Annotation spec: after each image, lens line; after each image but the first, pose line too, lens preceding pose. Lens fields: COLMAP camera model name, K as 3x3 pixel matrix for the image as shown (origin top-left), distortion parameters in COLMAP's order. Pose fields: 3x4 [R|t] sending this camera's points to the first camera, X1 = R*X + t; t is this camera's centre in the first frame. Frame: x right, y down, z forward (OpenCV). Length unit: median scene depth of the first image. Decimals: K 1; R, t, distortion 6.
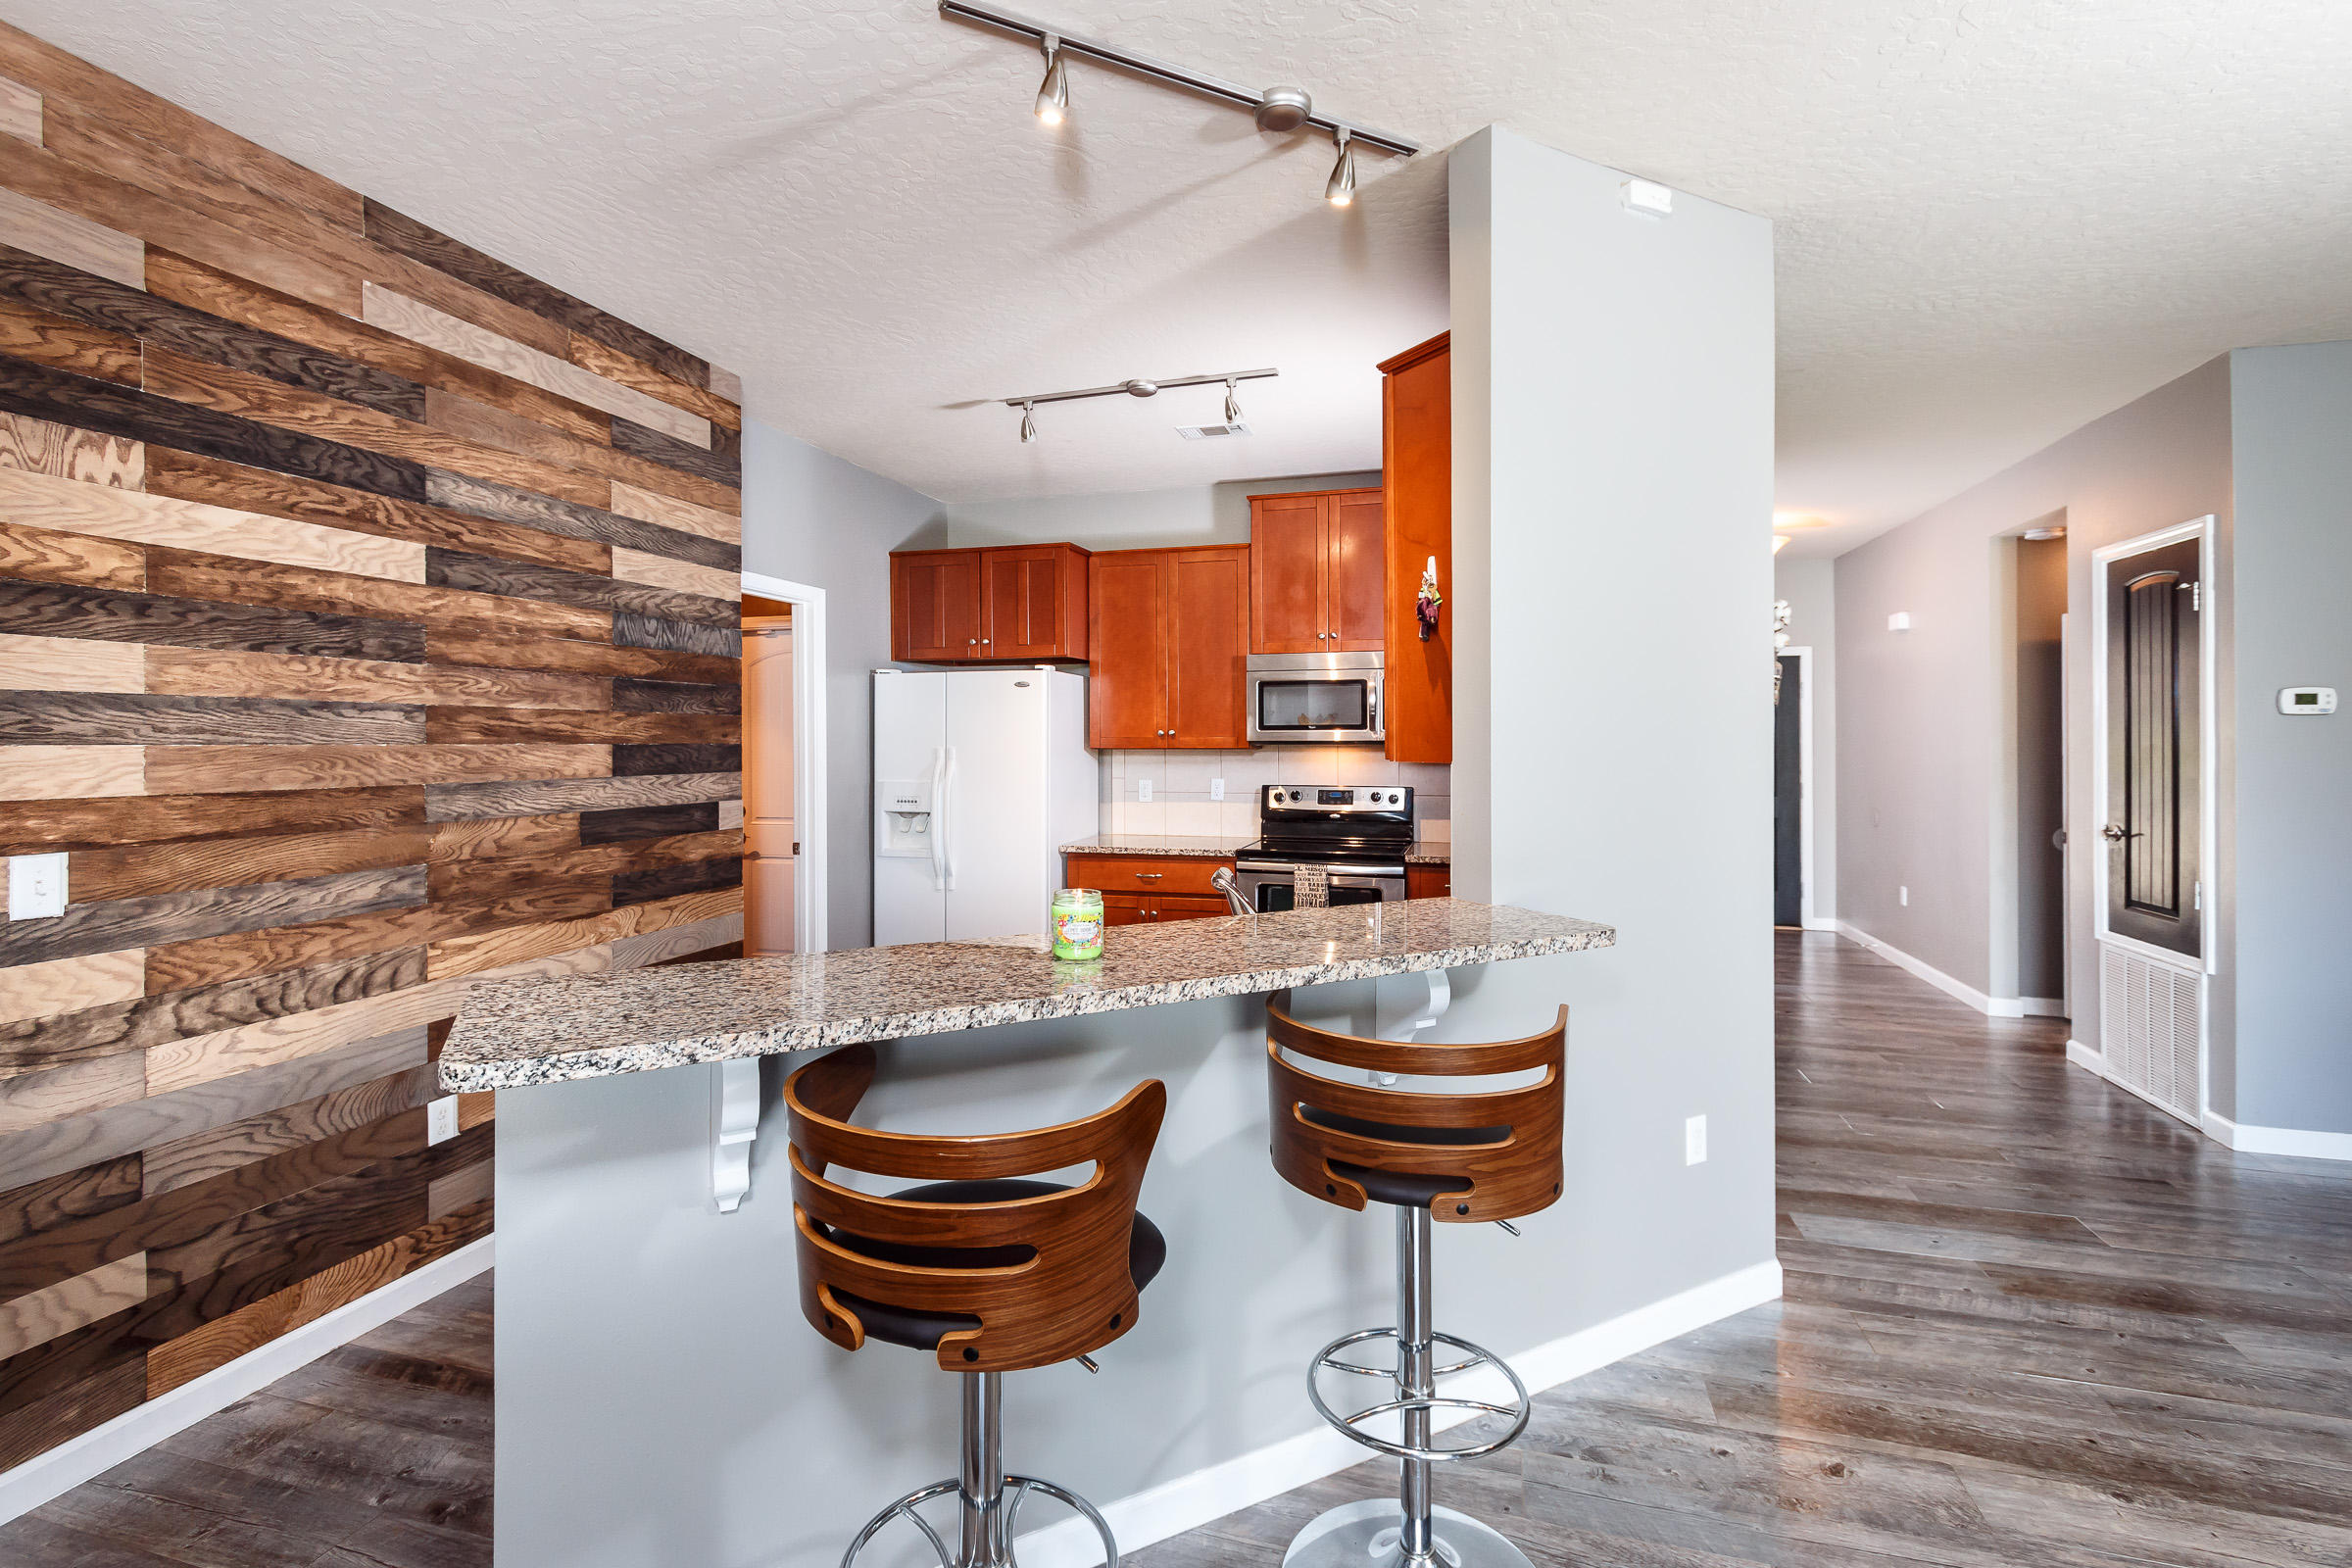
lens RADIAL K [[1067.6, 0, 1155.7], [0, 1067.6, 737.1], [0, 0, 1]] dist [0.002114, 0.000048]
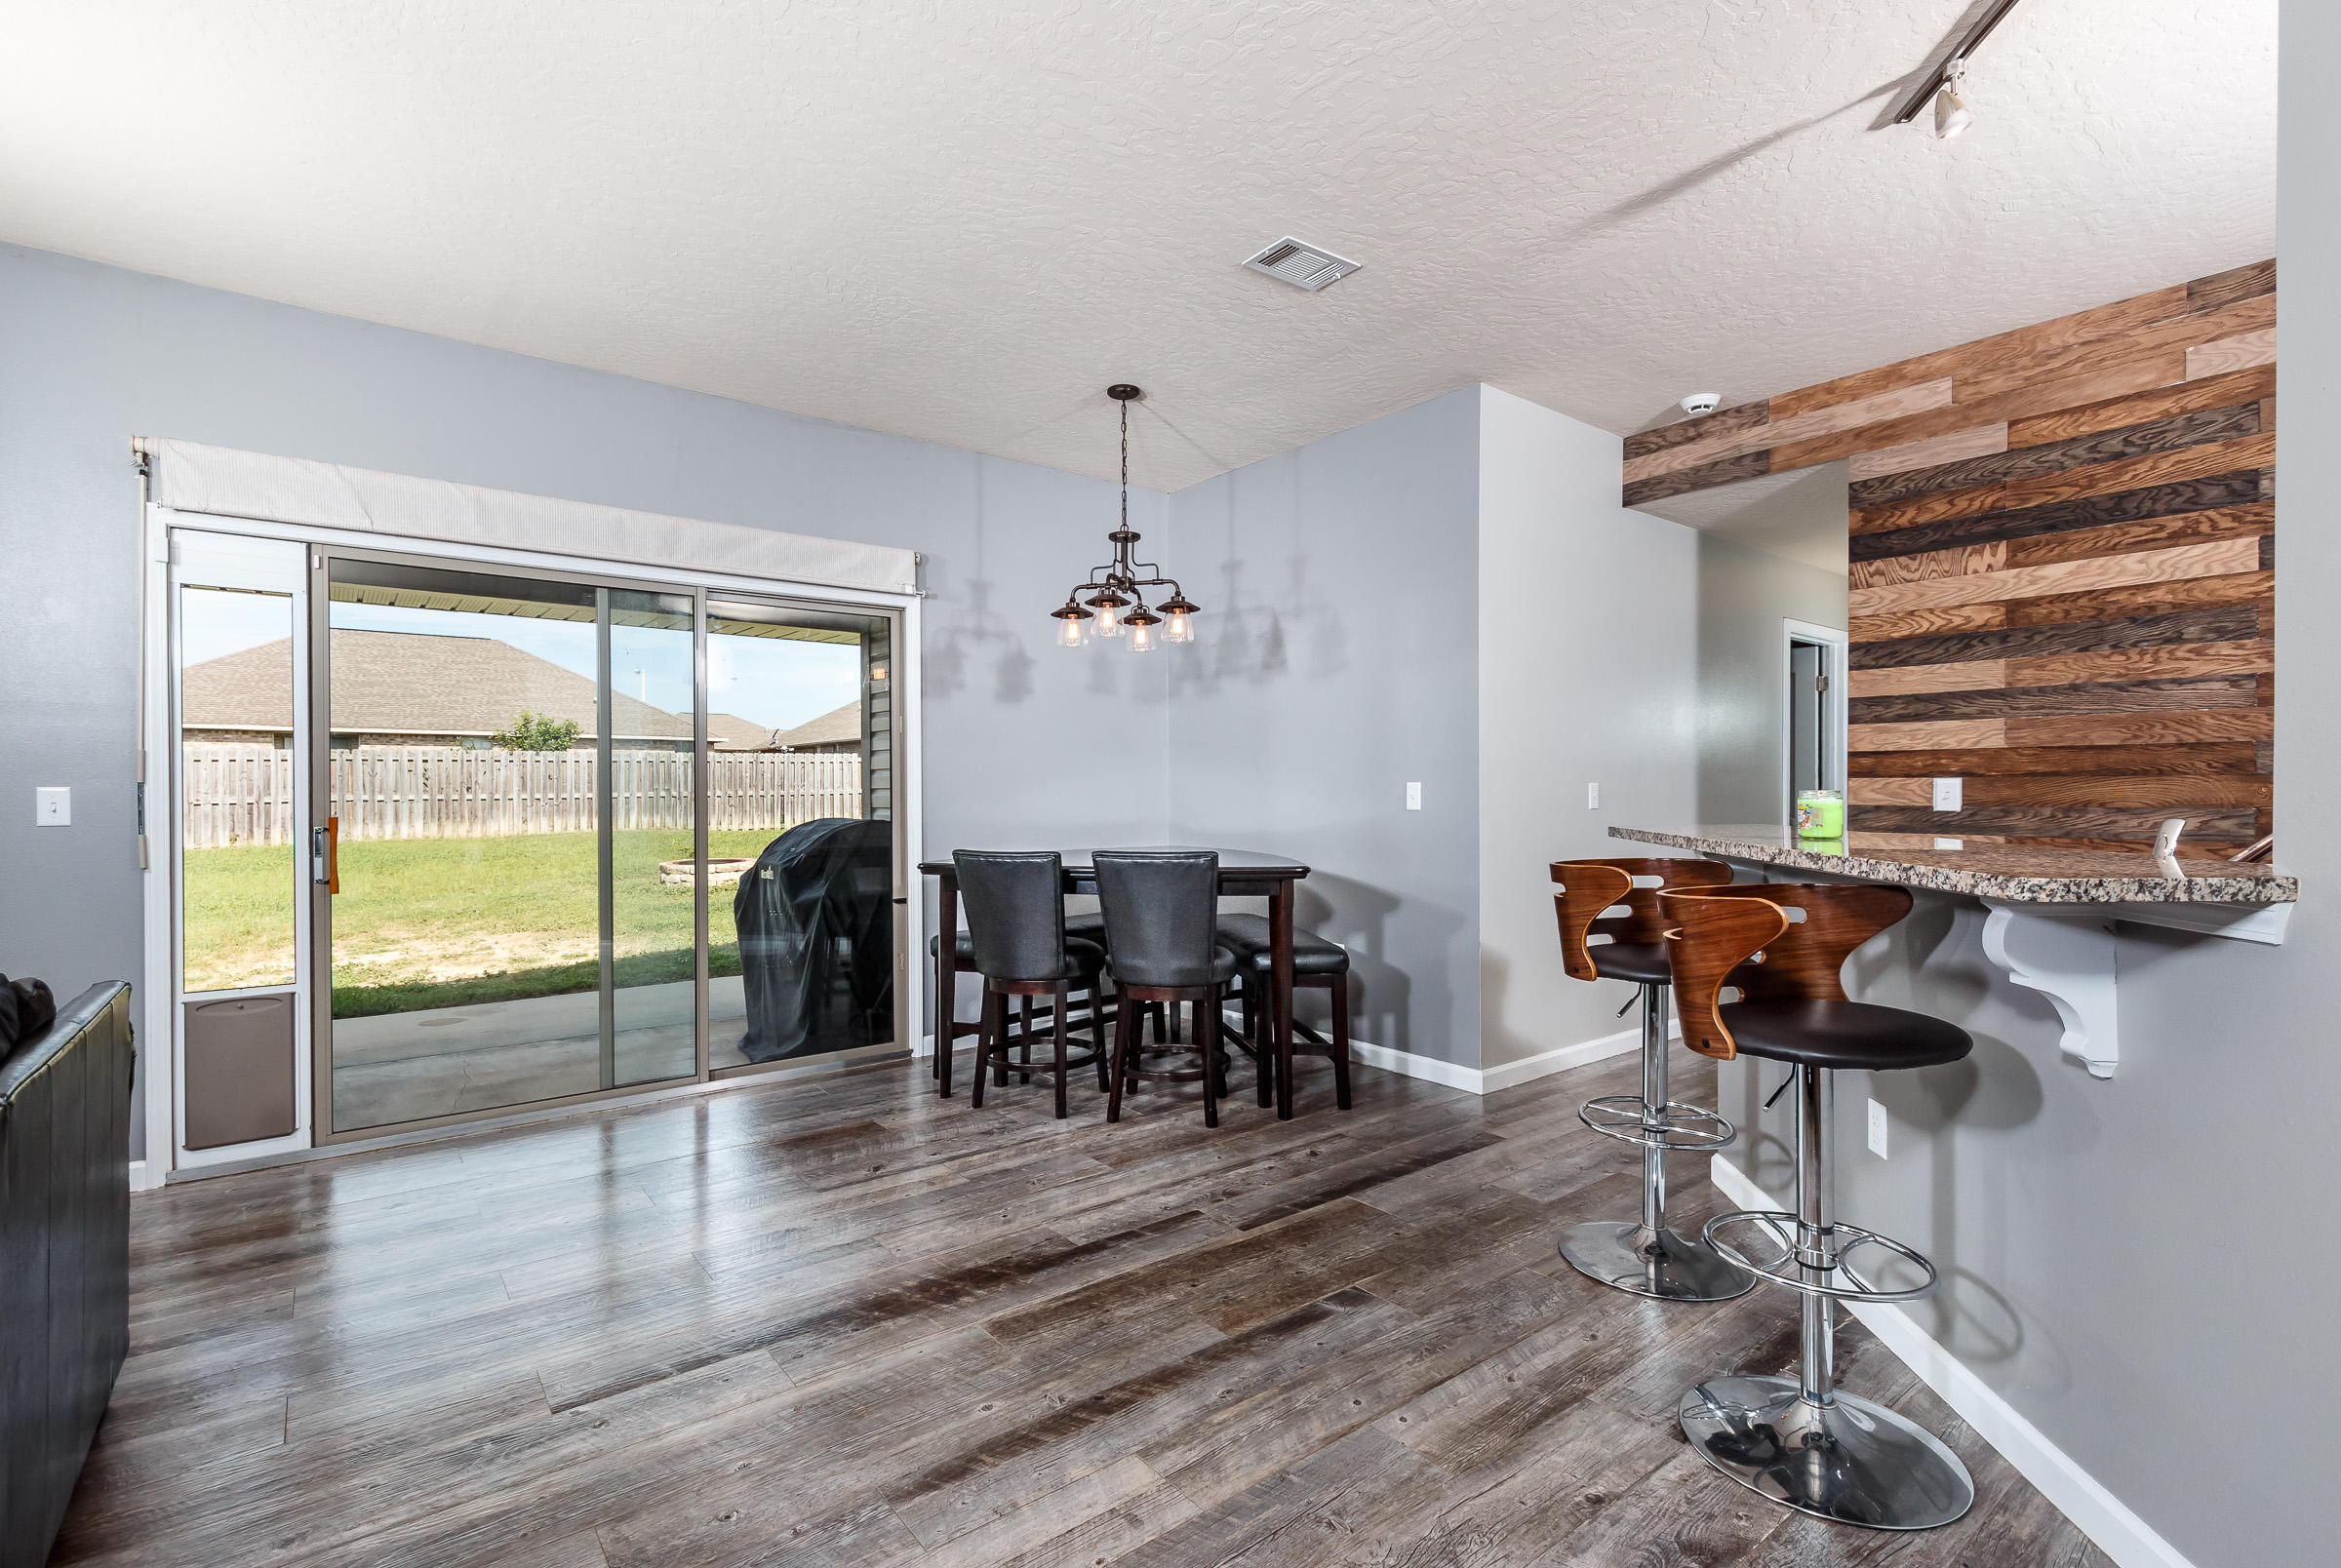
lens RADIAL K [[1062.4, 0, 1139.3], [0, 1062.4, 796.8], [0, 0, 1]] dist [0.002114, 0.000048]
pose [[-0.591654, 0.008448, -0.806148, 0.985949], [0.005278, 0.999964, 0.006606, 0.091187], [0.806175, -0.000346, -0.591678, 0.705663]]
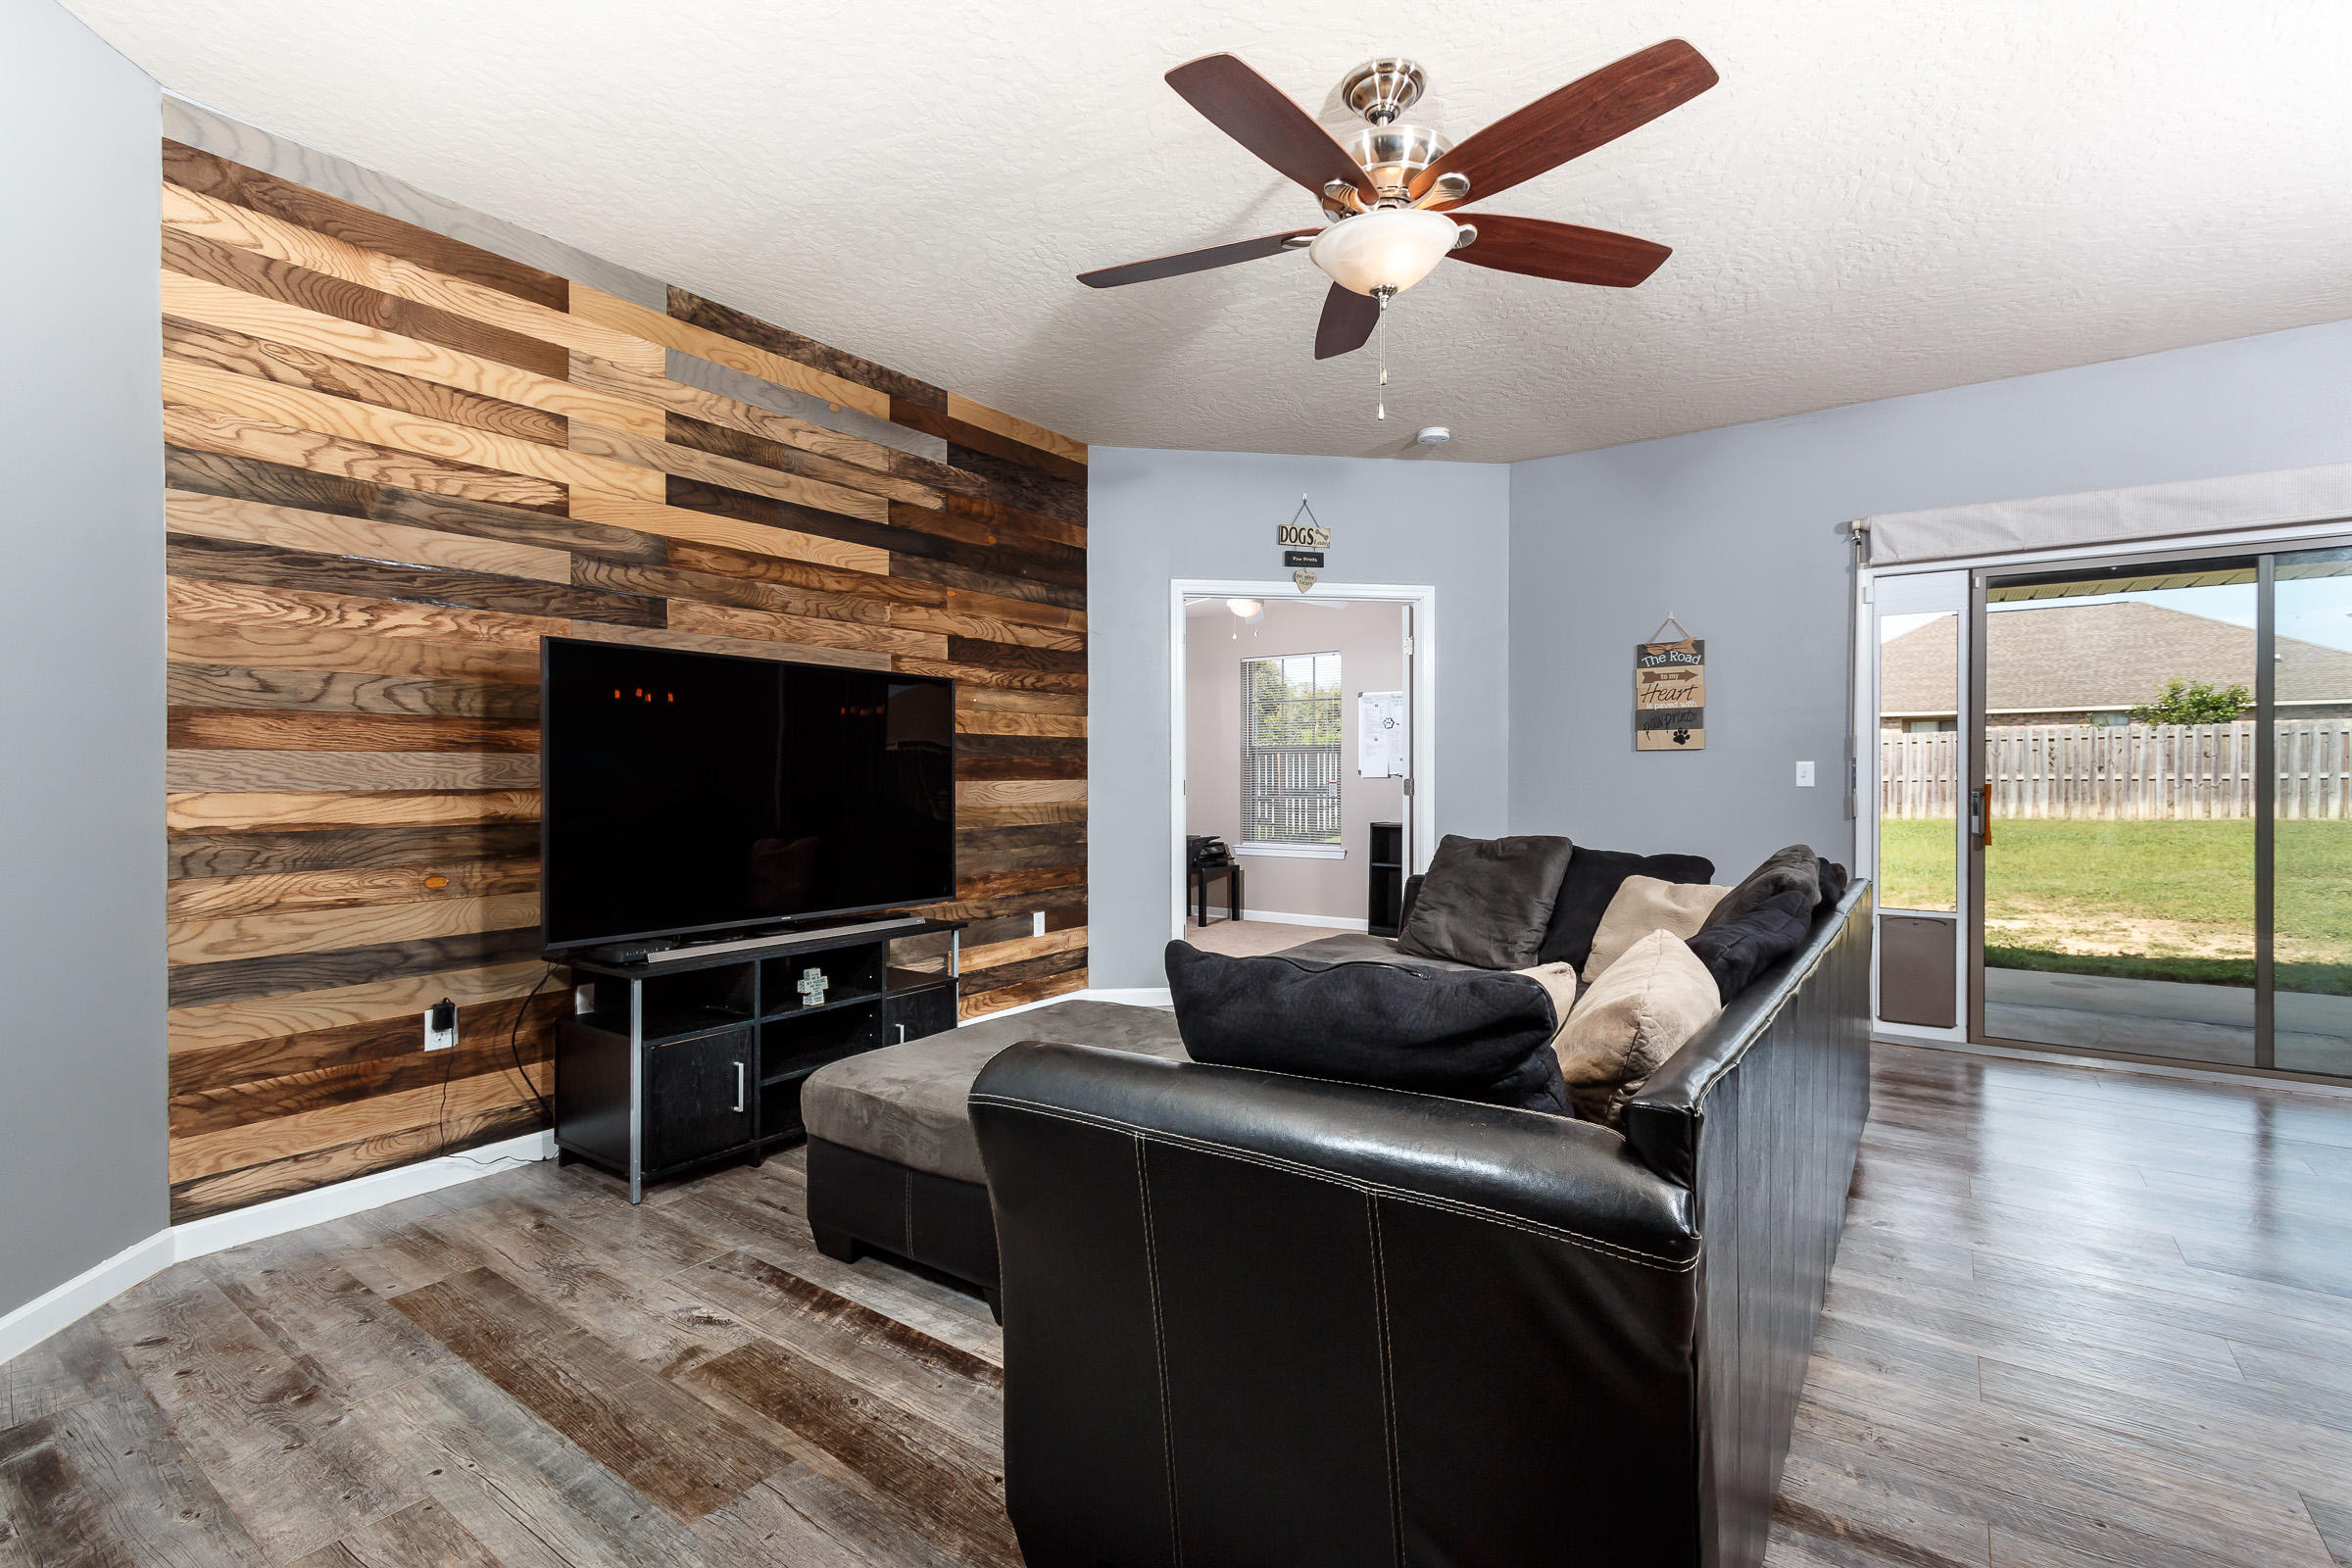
lens RADIAL K [[1067.6, 0, 1184.9], [0, 1067.6, 780.6], [0, 0, 1]] dist [0.002114, 0.000048]
pose [[-0.945363, 0.000796, 0.326019, 1.150868], [0.001914, 0.999993, 0.003108, 0.107708], [-0.326014, 0.003562, -0.945358, 1.096002]]
